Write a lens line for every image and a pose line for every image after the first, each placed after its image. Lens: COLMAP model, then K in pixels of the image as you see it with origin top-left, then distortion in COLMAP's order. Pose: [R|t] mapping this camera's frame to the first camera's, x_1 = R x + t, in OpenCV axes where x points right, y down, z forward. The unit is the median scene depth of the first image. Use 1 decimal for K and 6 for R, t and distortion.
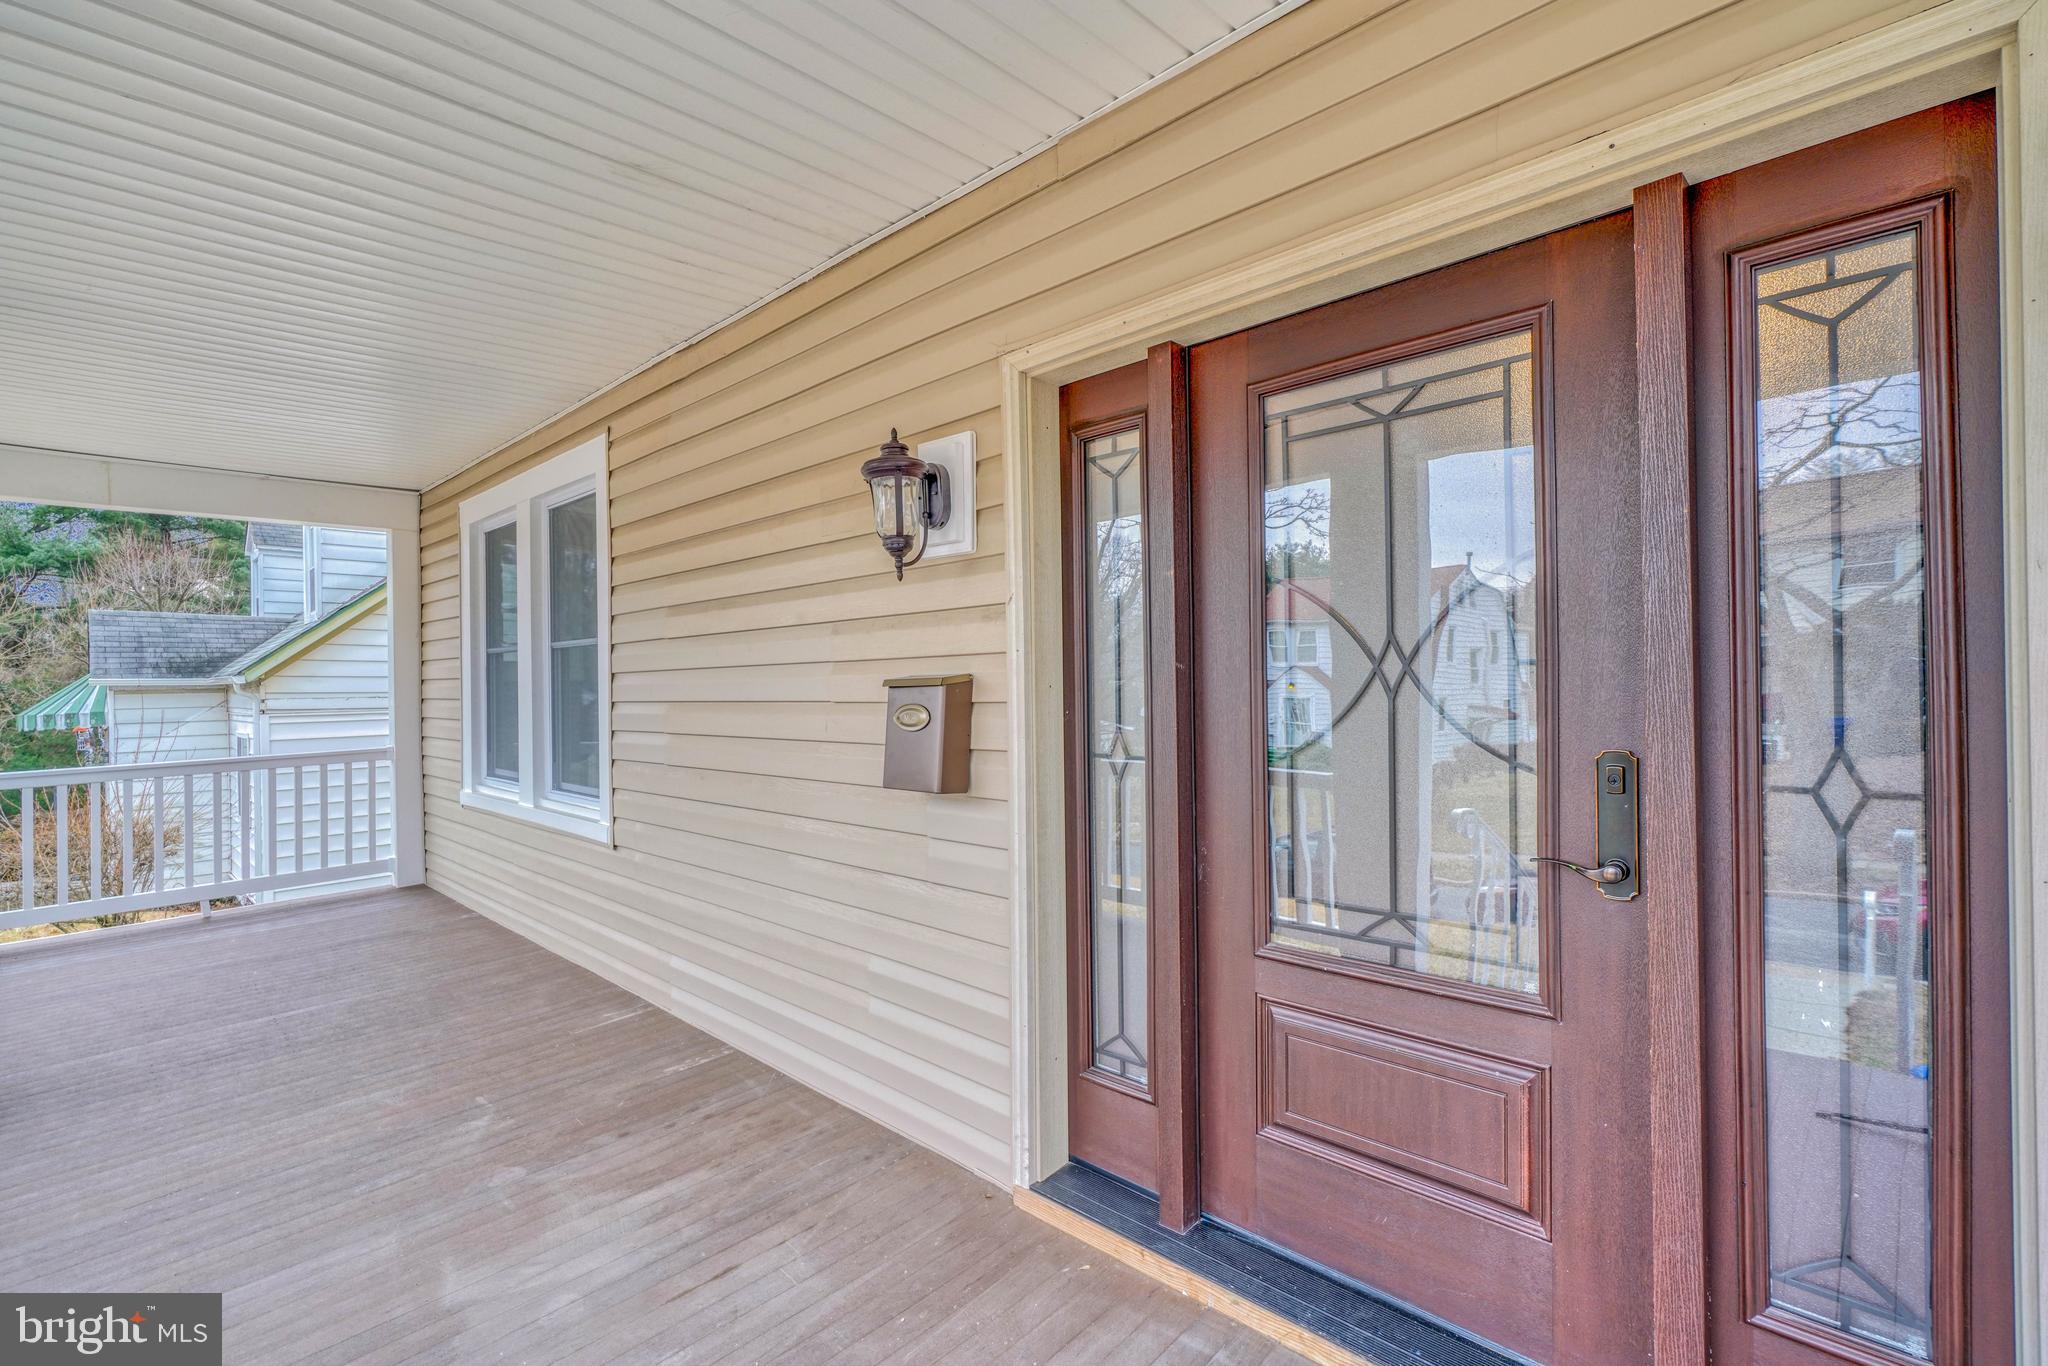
lens RADIAL K [[943.1, 0, 1020.8], [0, 943.1, 681.7], [0, 0, 1]] dist [-0.014191, 0.005360]
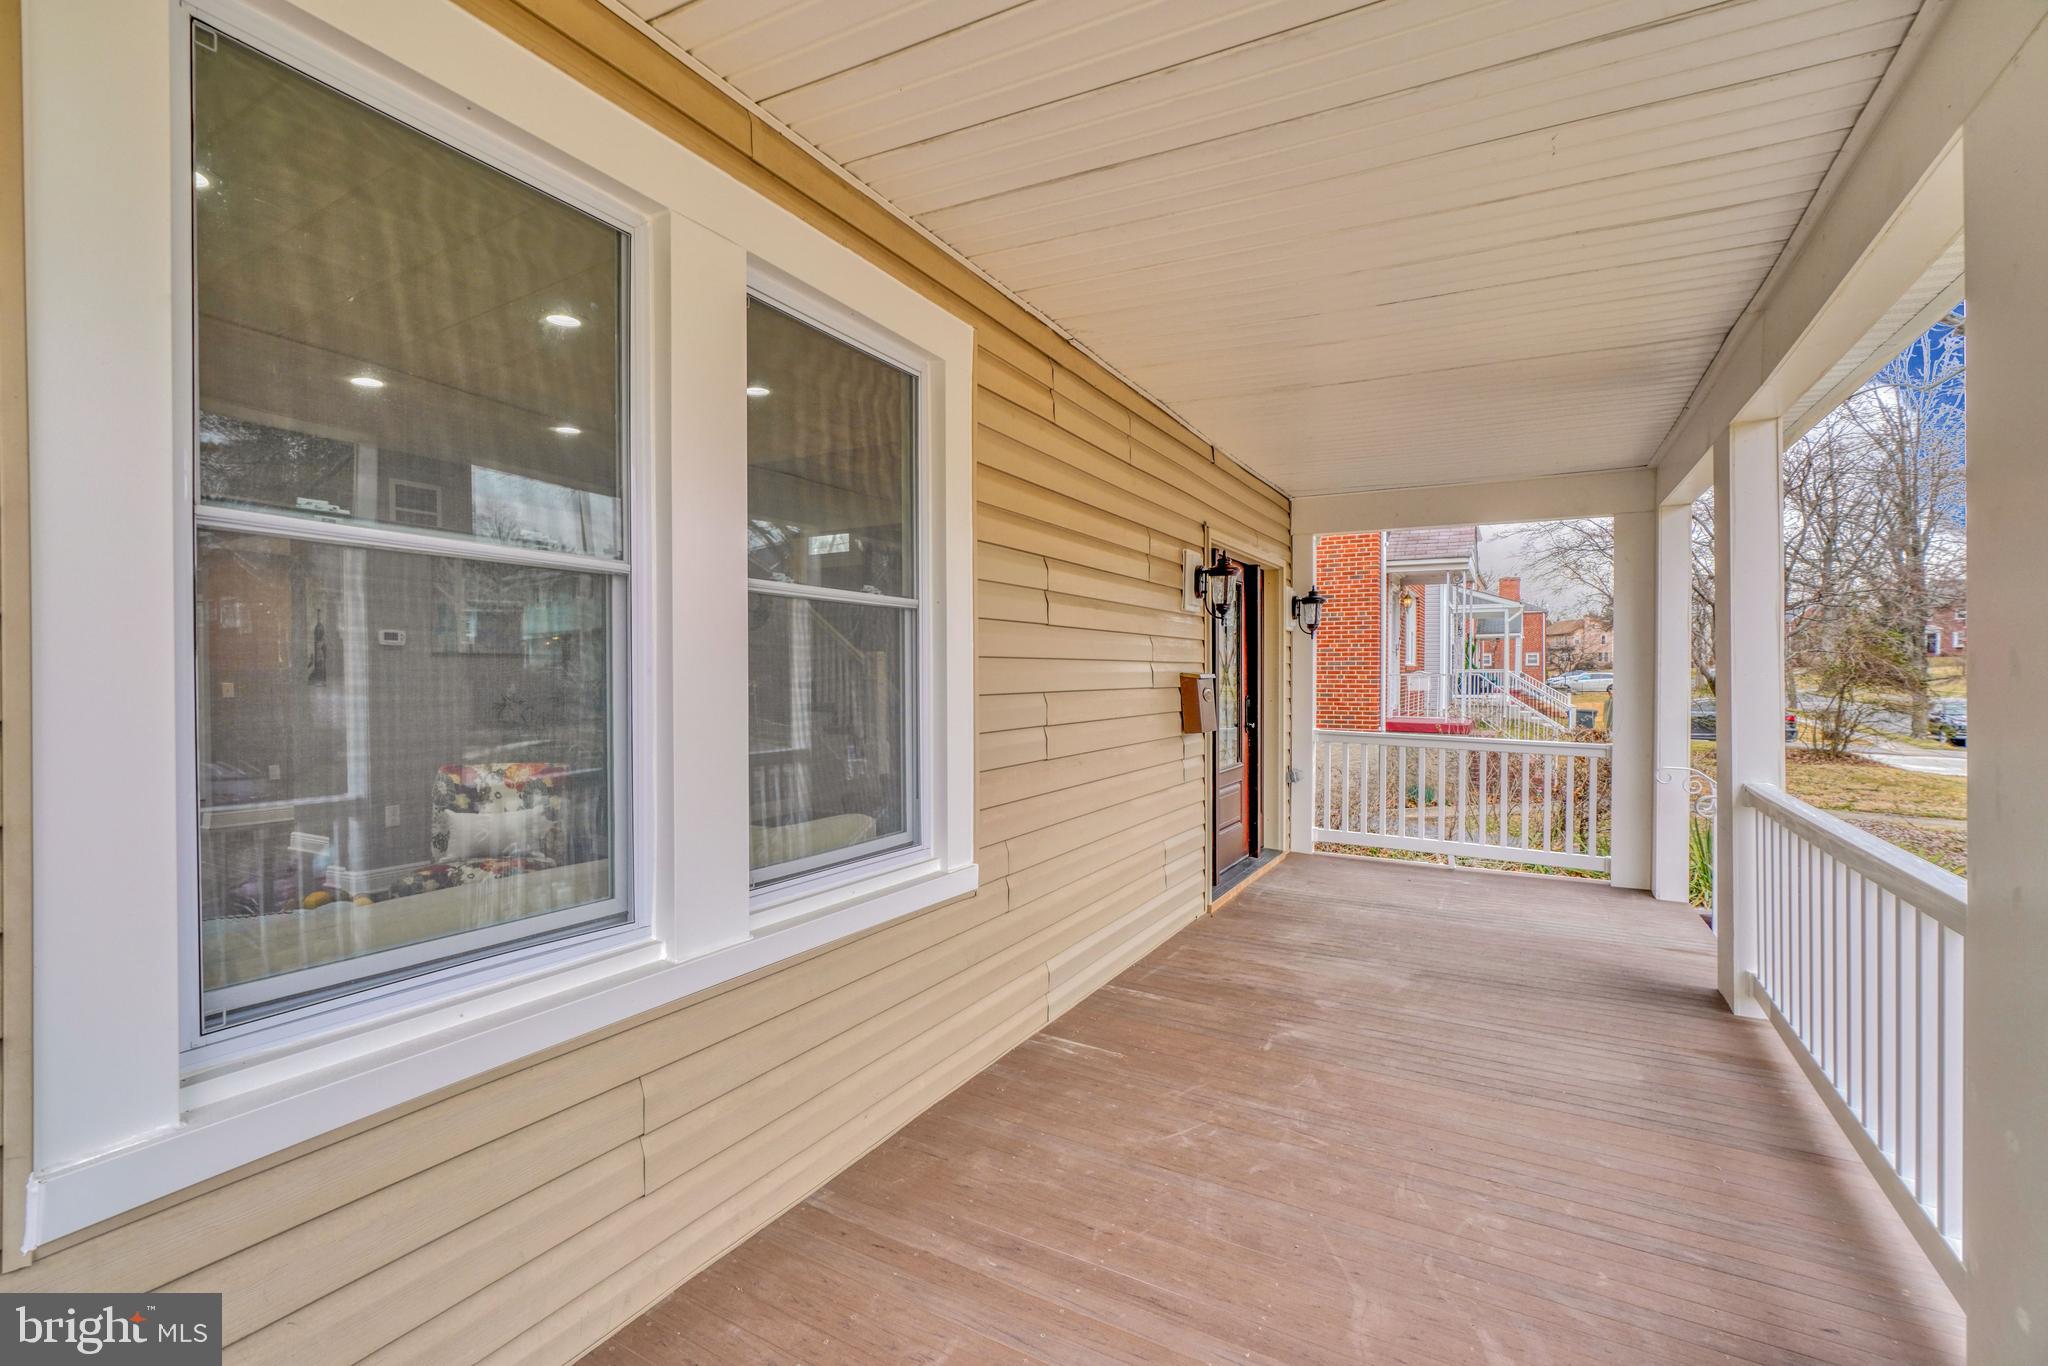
lens RADIAL K [[943.1, 0, 1020.8], [0, 943.1, 681.7], [0, 0, 1]] dist [-0.014191, 0.005360]
pose [[-0.277765, 0.008354, 0.960613, -1.706726], [-0.004010, 0.999943, -0.009856, 0.029352], [-0.960641, -0.006589, -0.277716, 1.735229]]
